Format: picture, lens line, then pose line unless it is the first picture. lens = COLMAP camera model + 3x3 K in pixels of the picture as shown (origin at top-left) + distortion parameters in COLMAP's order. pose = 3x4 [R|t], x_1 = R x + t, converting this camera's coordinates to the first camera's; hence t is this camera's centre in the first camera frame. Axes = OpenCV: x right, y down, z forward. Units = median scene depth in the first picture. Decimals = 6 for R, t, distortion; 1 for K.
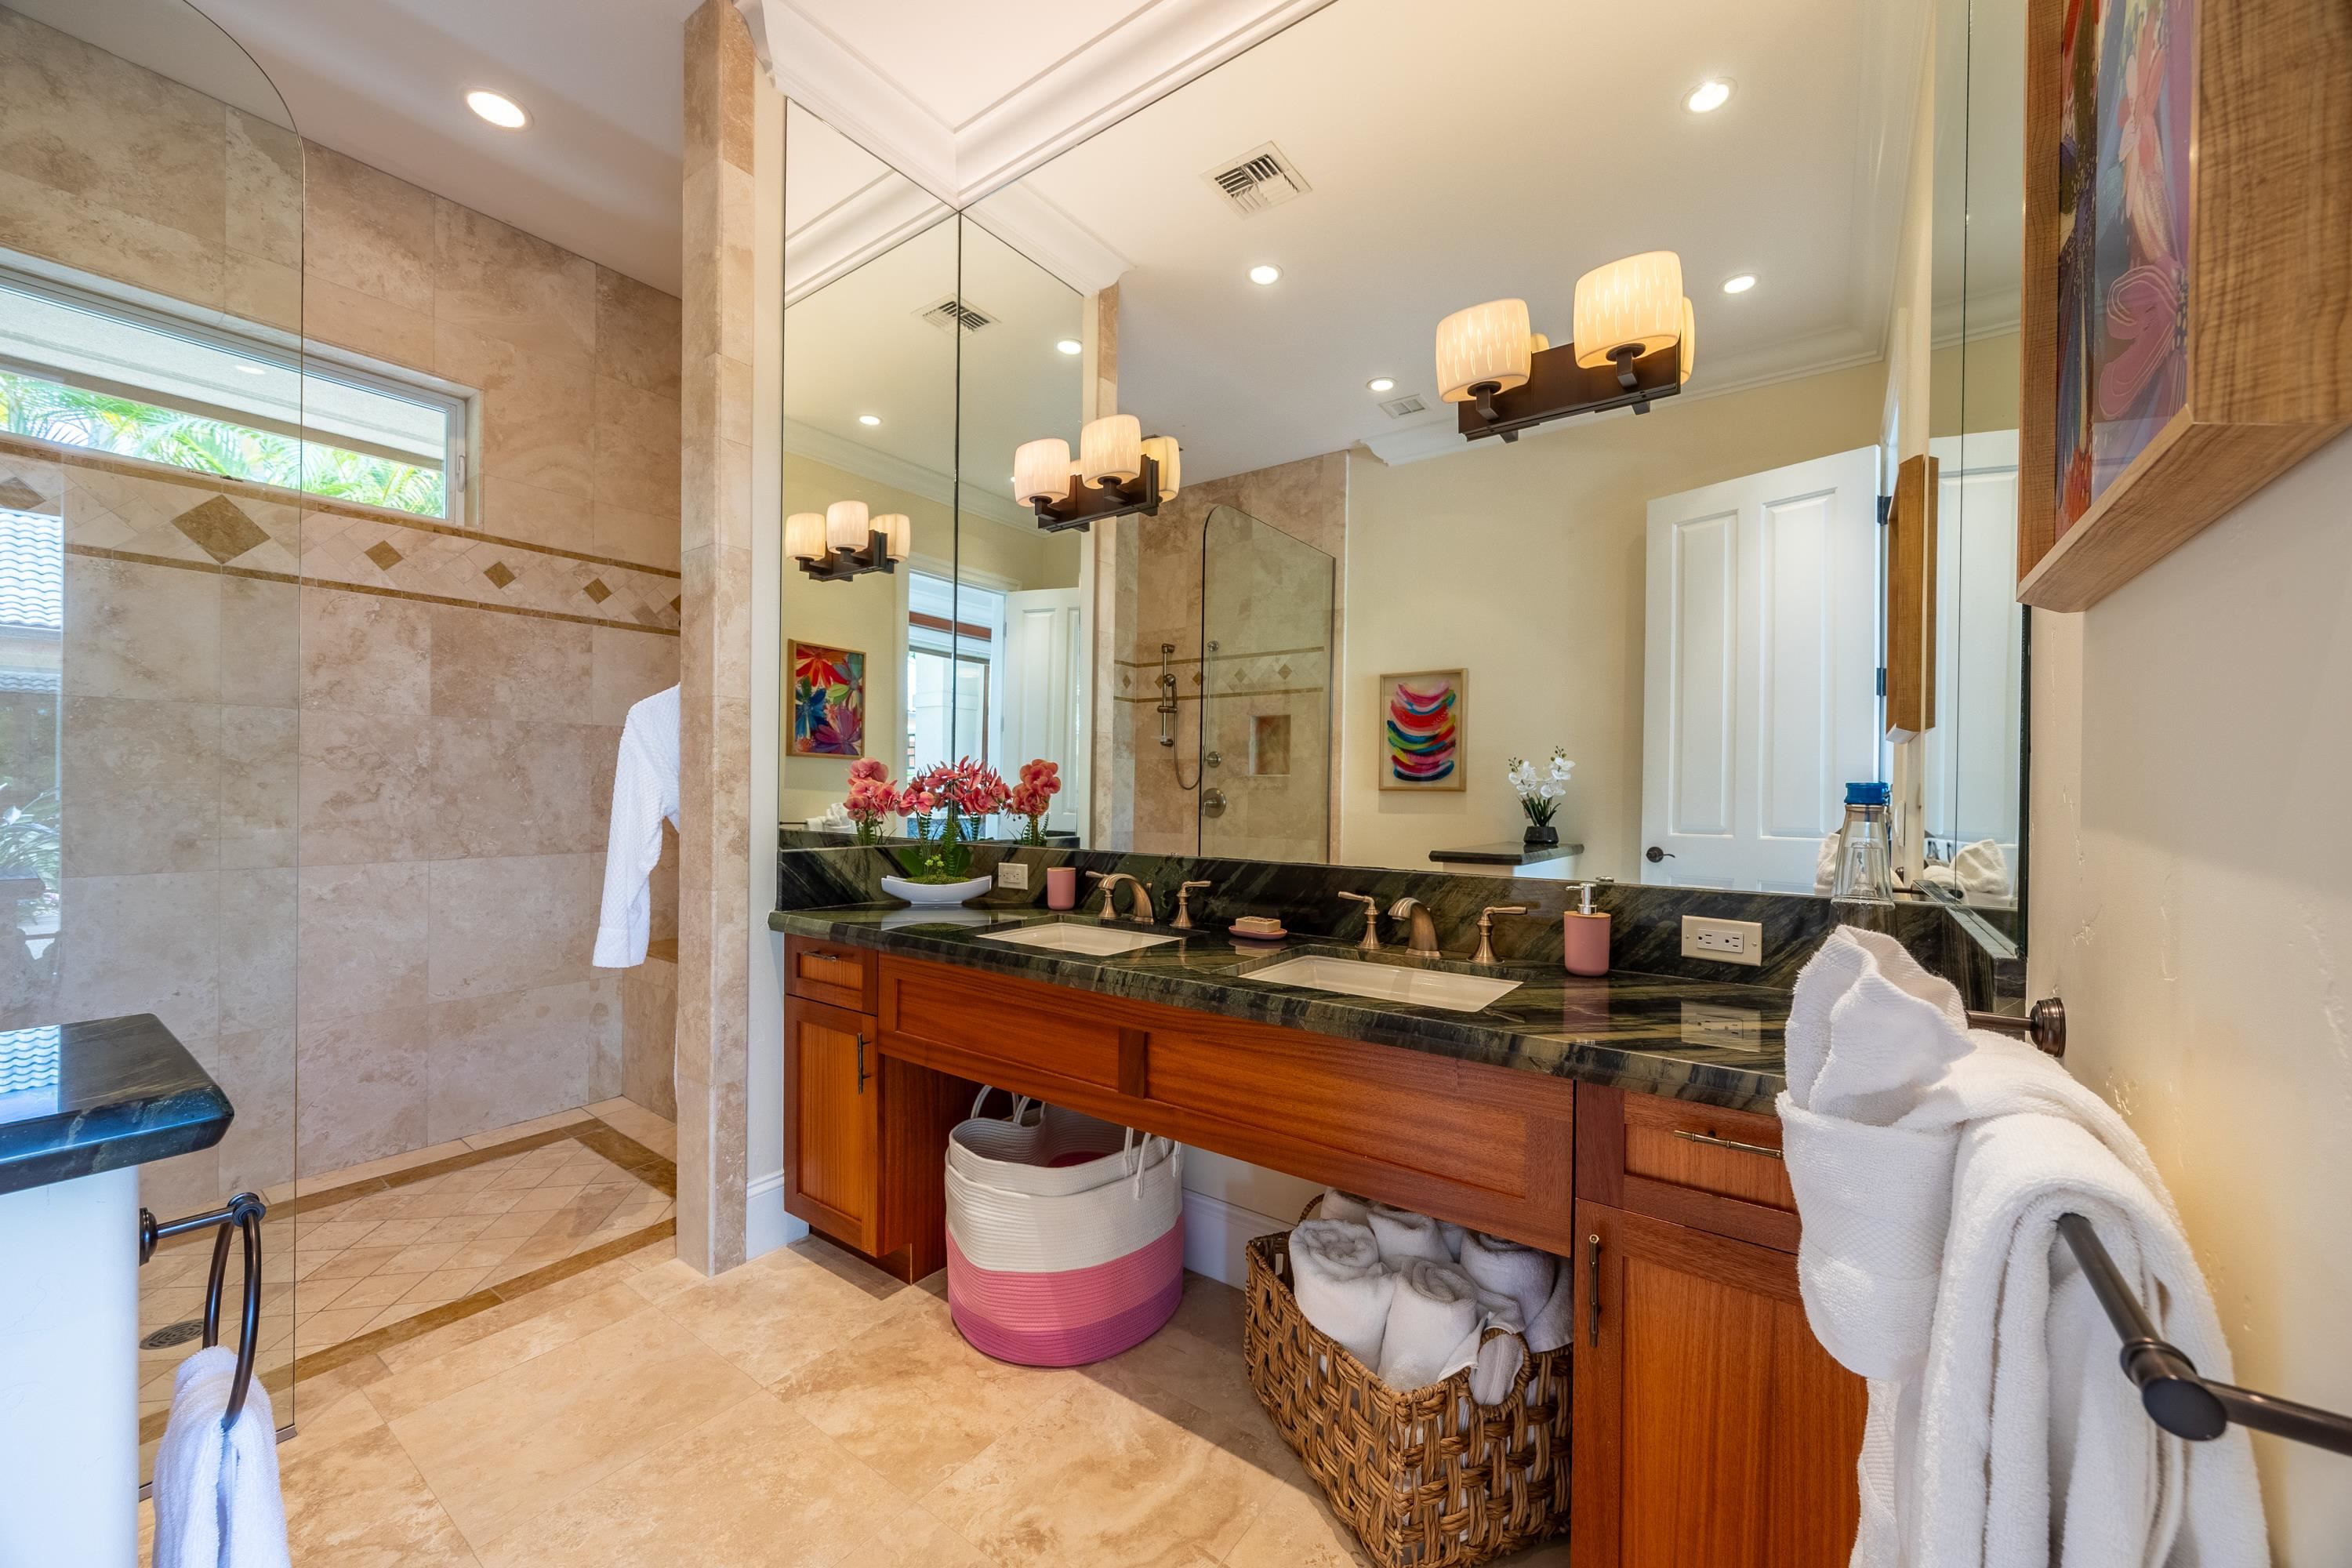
lens RADIAL K [[917.3, 0, 1164.1], [0, 917.3, 794.0], [0, 0, 1]] dist [0.001495, 0.000071]
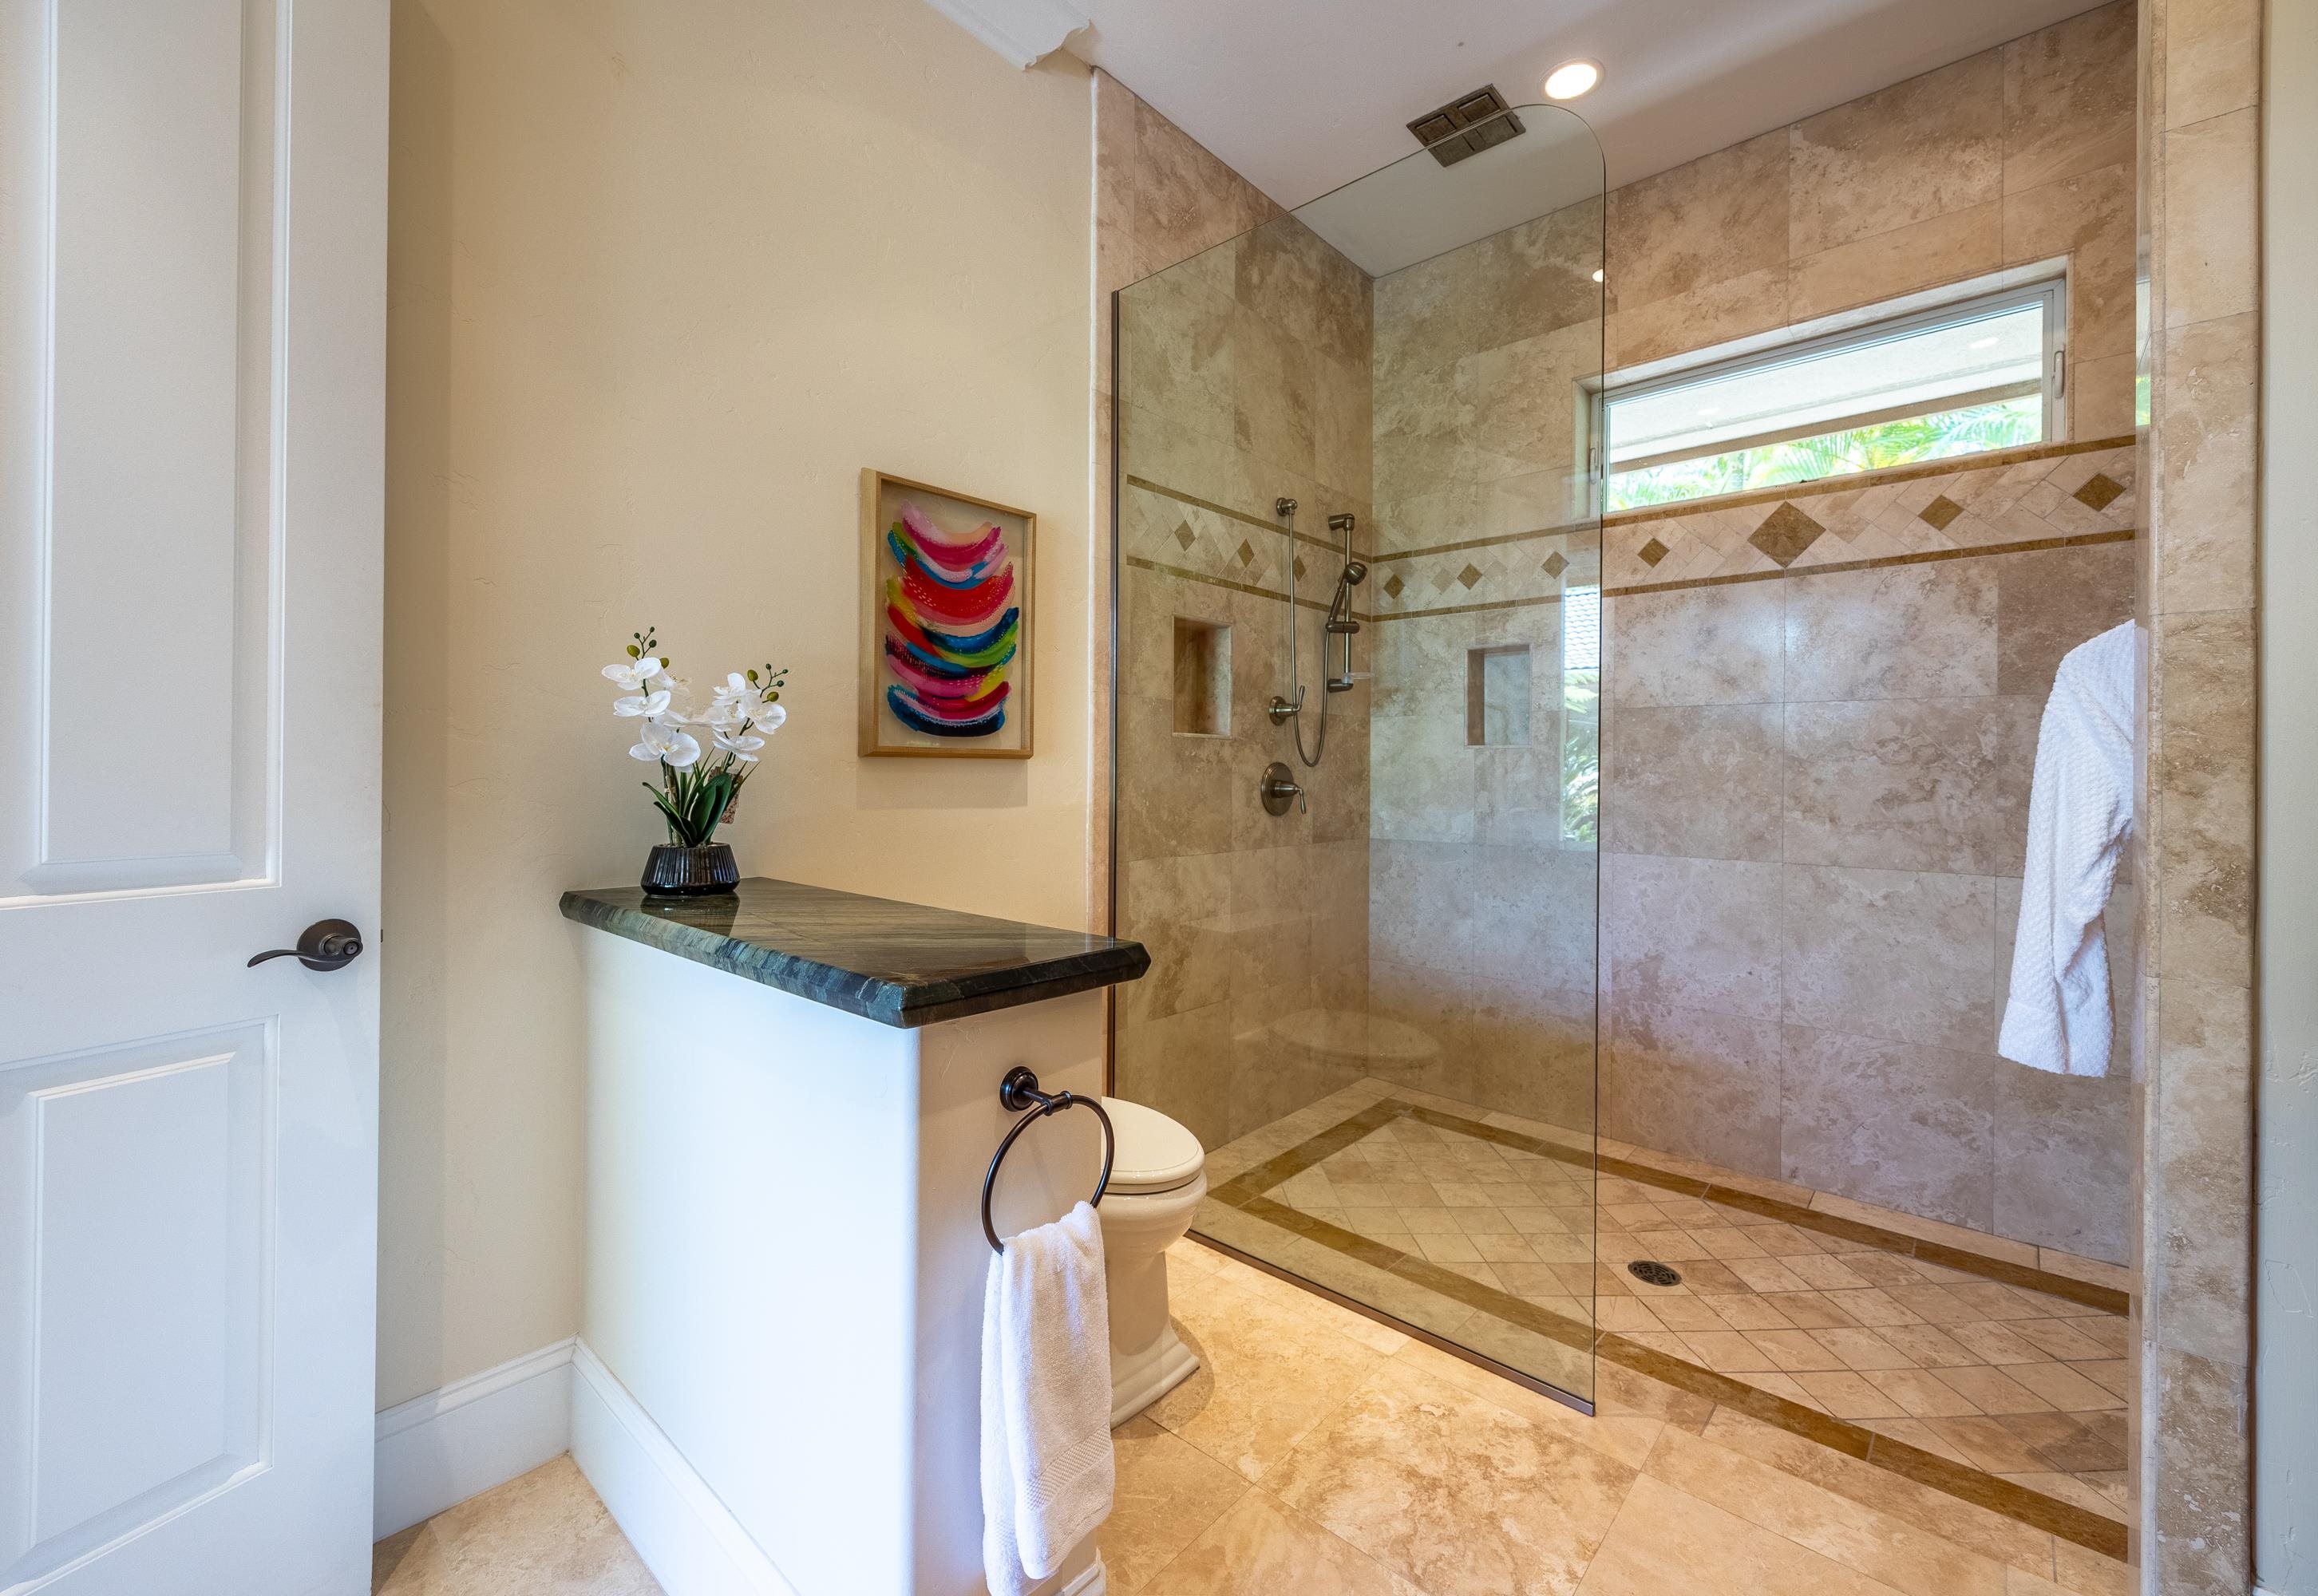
lens RADIAL K [[942.2, 0, 1161.4], [0, 942.2, 770.7], [0, 0, 1]] dist [0.001988, -0.000170]
pose [[-0.089537, -0.009155, -0.995941, 0.089203], [-0.016651, 0.999832, -0.007694, -0.001145], [0.995844, 0.015895, -0.089674, 0.368884]]
